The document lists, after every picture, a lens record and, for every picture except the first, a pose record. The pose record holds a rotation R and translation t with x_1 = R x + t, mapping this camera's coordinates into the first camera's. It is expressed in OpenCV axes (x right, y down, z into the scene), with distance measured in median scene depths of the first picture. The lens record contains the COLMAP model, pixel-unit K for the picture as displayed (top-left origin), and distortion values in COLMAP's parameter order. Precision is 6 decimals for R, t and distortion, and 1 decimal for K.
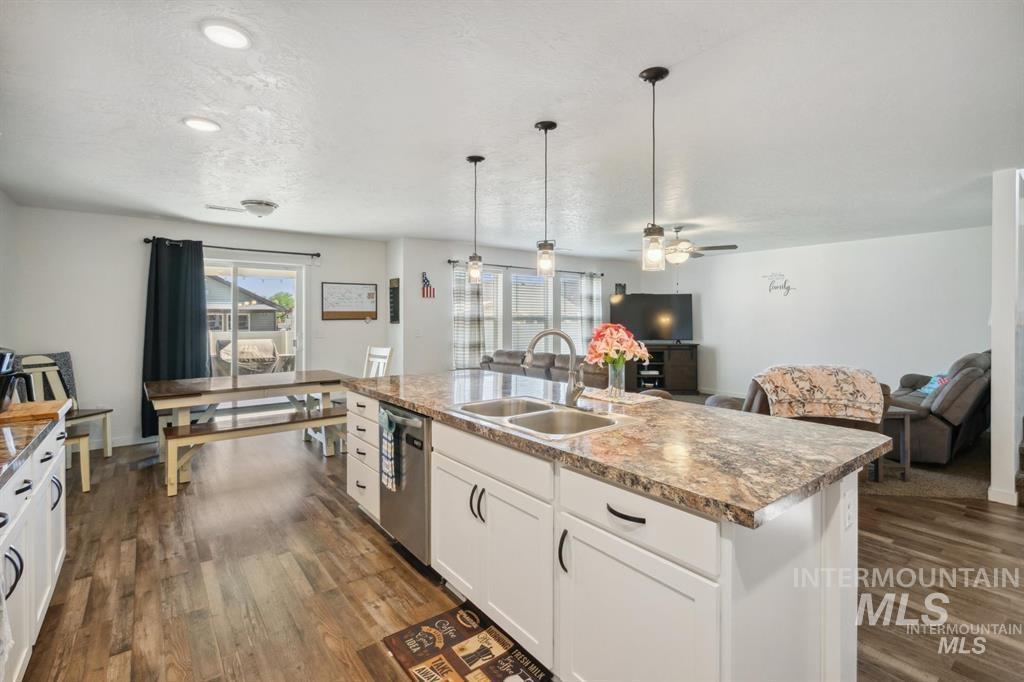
lens RADIAL K [[472.6, 0, 511.1], [0, 472.6, 316.7], [0, 0, 1]] dist [-0.000067, 0.000343]
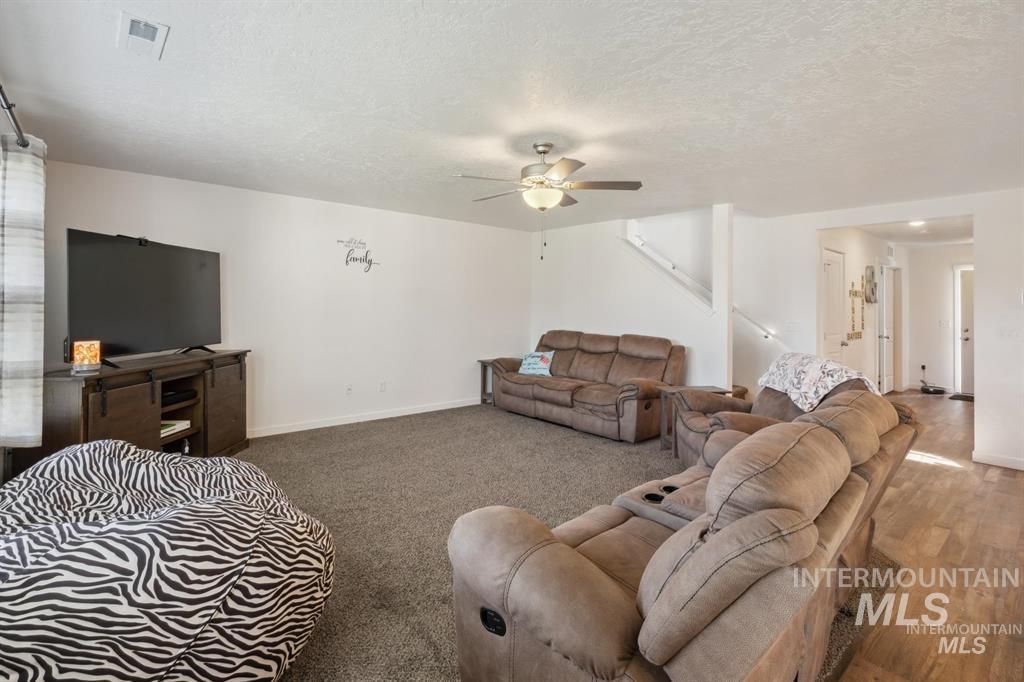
lens RADIAL K [[472.9, 0, 510.3], [0, 472.9, 303.6], [0, 0, 1]] dist [-0.014596, 0.000072]
pose [[-0.058591, 0.004373, 0.998272, -0.320422], [-0.015497, 0.999866, -0.005289, 0.009030], [-0.998162, -0.015781, -0.058515, 1.639719]]
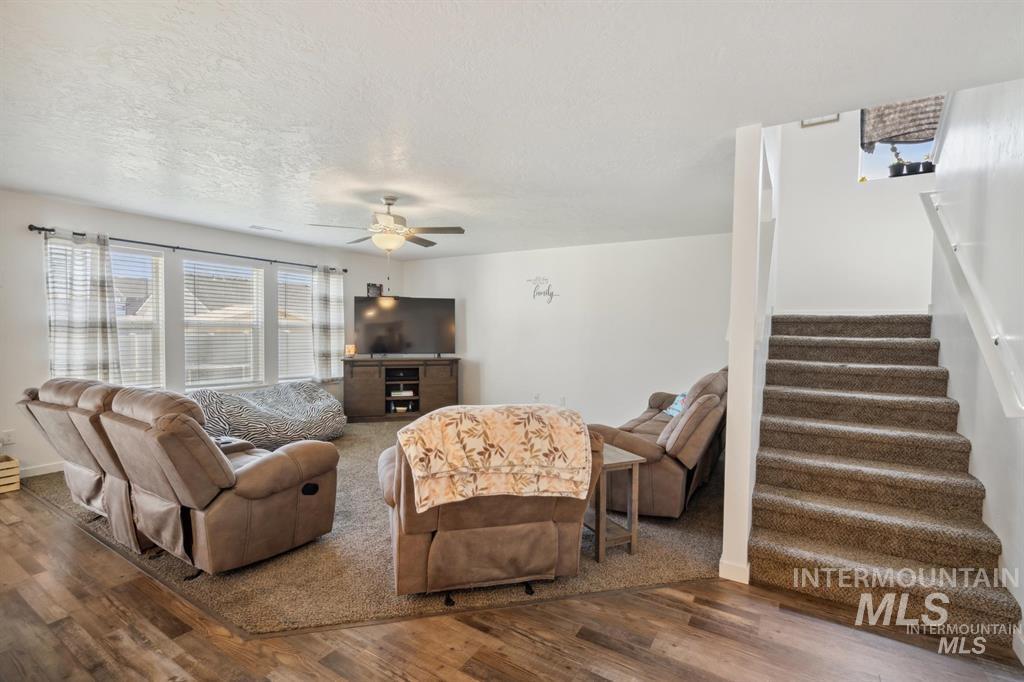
lens RADIAL K [[466.9, 0, 512.0], [0, 466.9, 341.0], [0, 0, 1]] dist [-0.004544, -0.000248]
pose [[0.937152, 0.001958, 0.348916, 0.429312], [-0.013488, 0.999440, 0.030619, 0.000407], [-0.348661, -0.033401, 0.936654, 0.421110]]
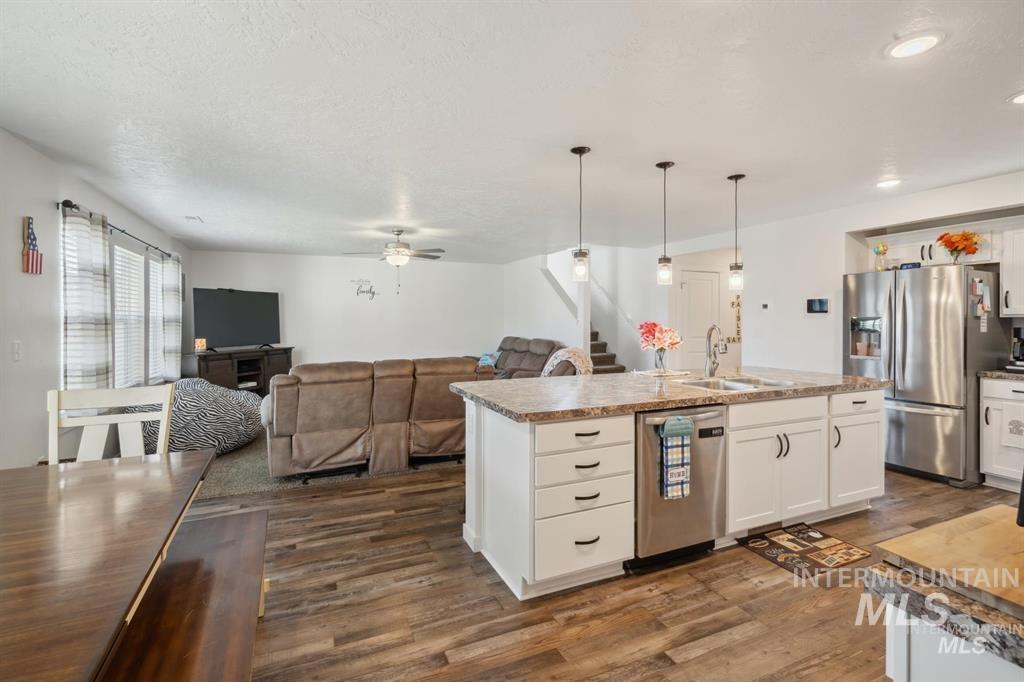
lens RADIAL K [[469.3, 0, 510.0], [0, 469.3, 324.2], [0, 0, 1]] dist [-0.001738, -0.000153]
pose [[0.243187, -0.011280, 0.969914, -0.888013], [0.001417, 0.999935, 0.011274, 0.006166], [-0.969978, -0.001367, 0.243188, 0.789618]]
